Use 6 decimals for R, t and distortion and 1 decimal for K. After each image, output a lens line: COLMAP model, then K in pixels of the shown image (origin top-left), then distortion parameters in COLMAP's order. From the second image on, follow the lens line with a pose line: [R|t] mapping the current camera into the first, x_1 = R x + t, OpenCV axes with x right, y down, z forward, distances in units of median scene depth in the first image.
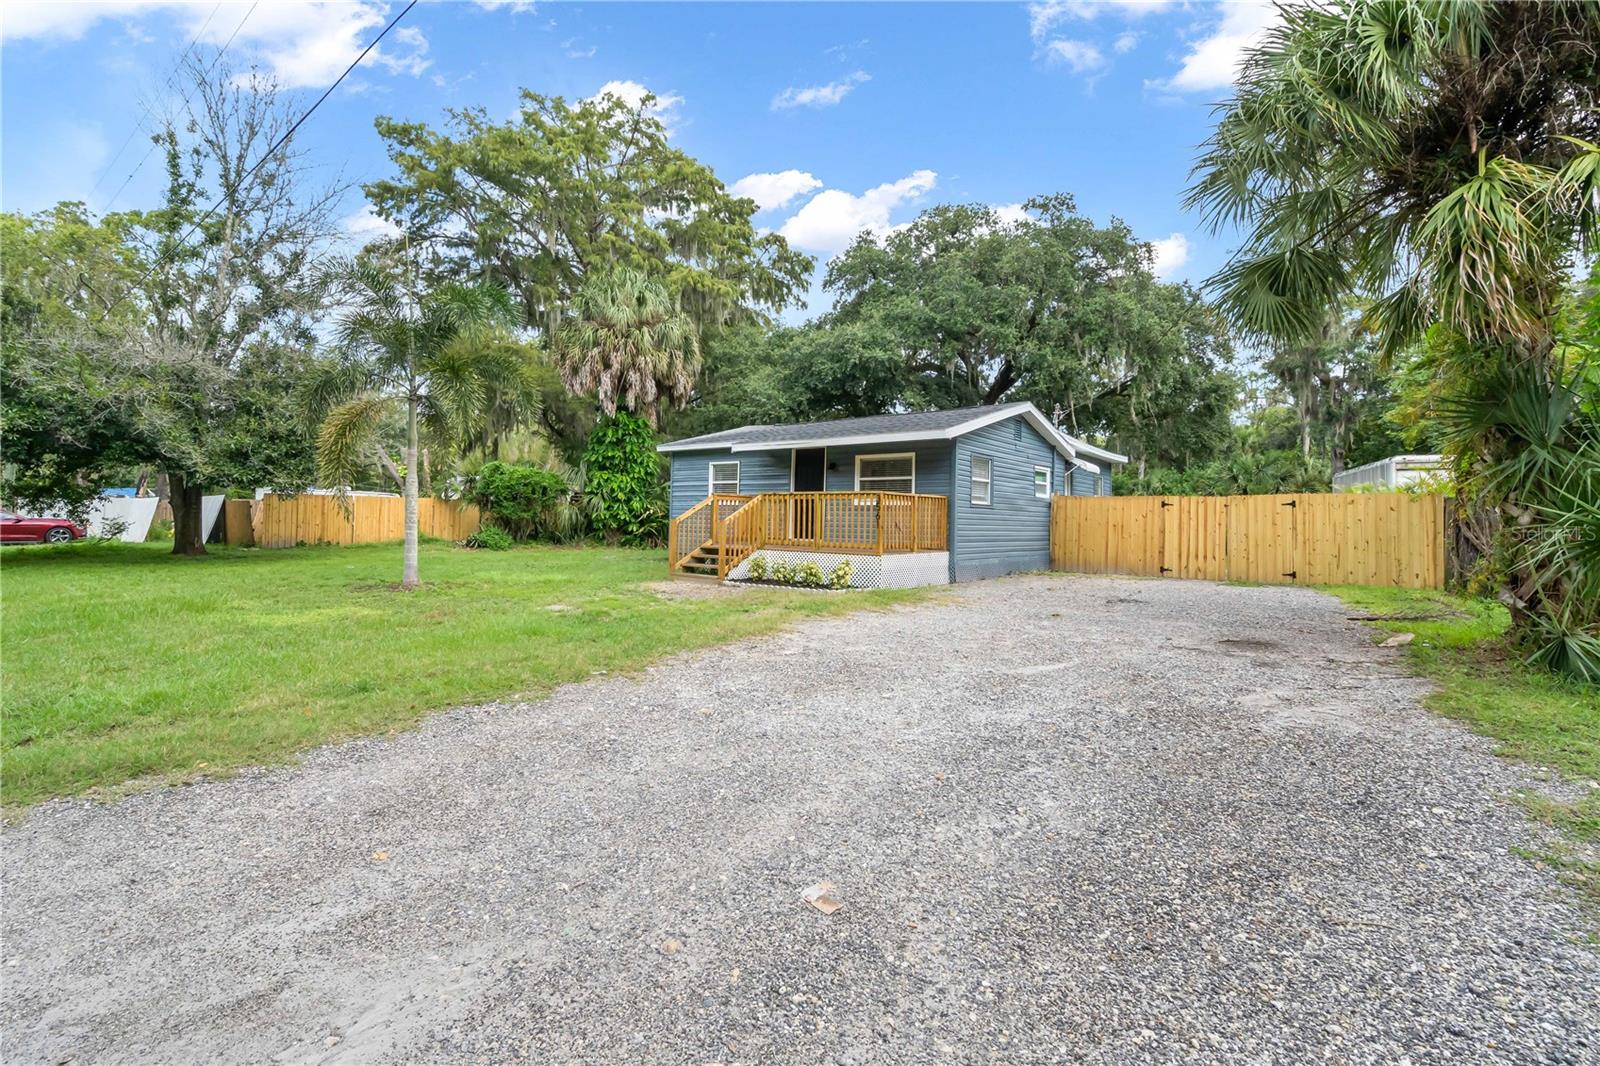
lens RADIAL K [[740.2, 0, 800.3], [0, 740.2, 482.7], [0, 0, 1]] dist [-0.003579, -0.000204]
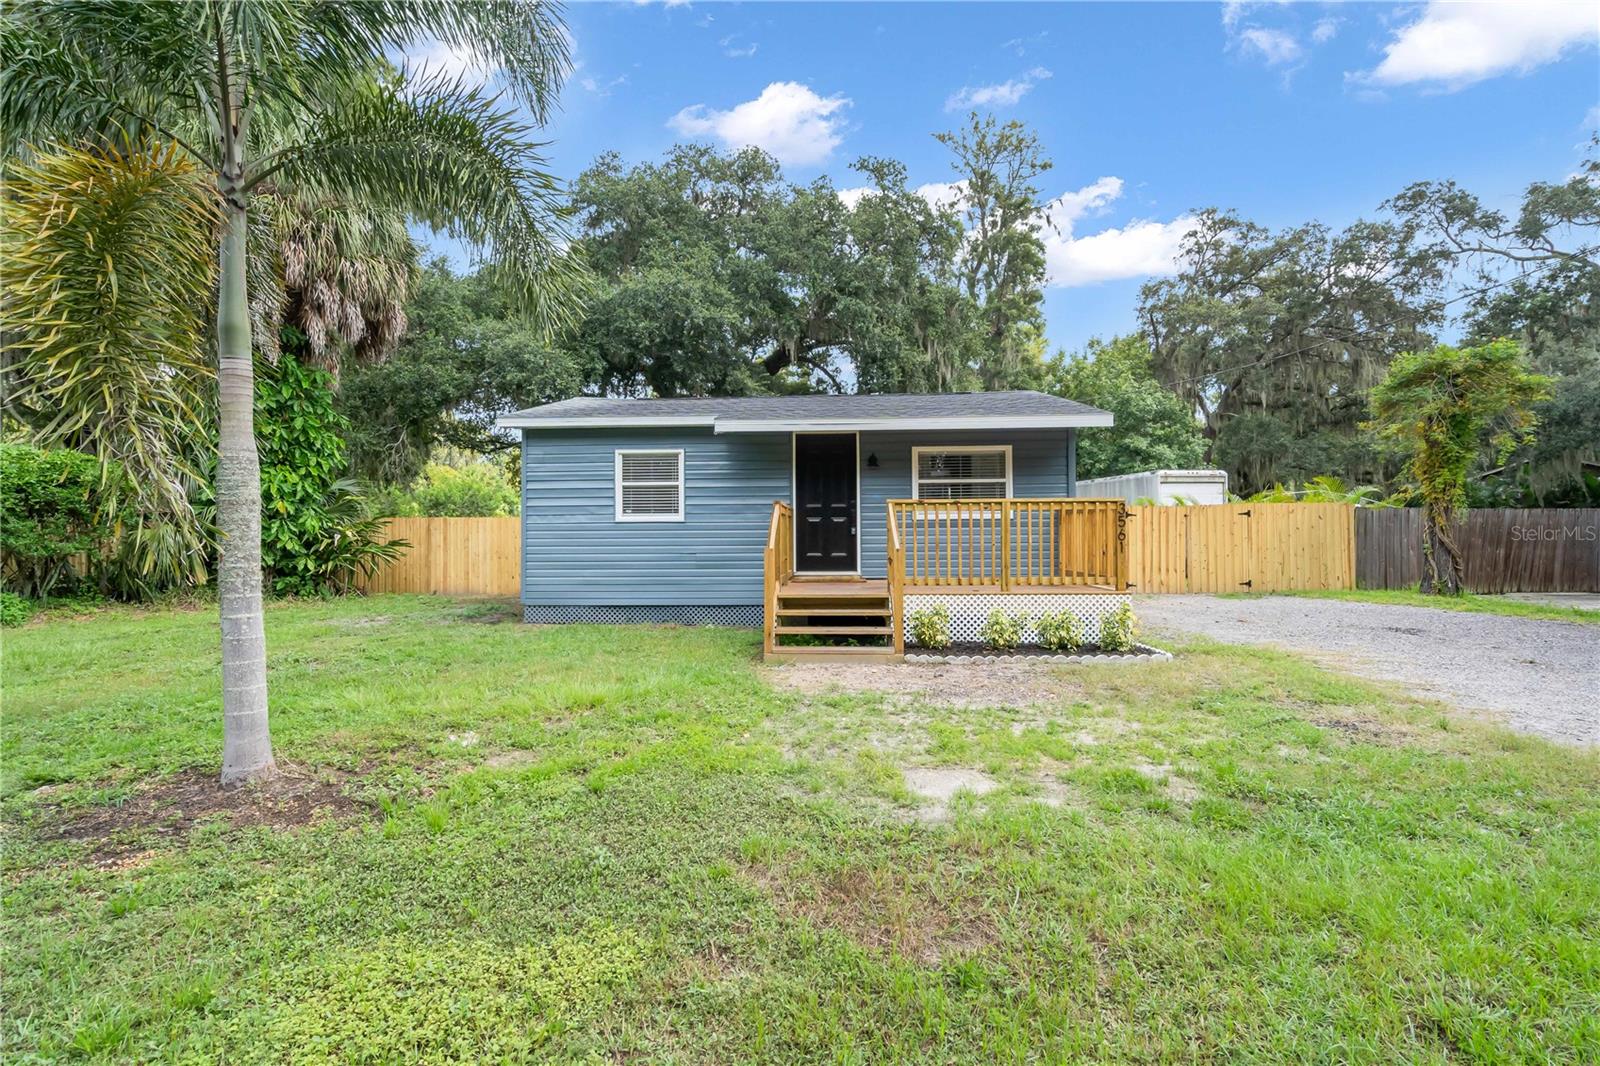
lens RADIAL K [[775.6, 0, 800.1], [0, 775.6, 509.1], [0, 0, 1]] dist [0.001641, 0.000158]
pose [[0.807589, -0.003306, 0.589736, -0.415096], [-0.008397, 0.999818, 0.017105, 0.008938], [-0.589685, -0.018765, 0.807415, 0.459404]]
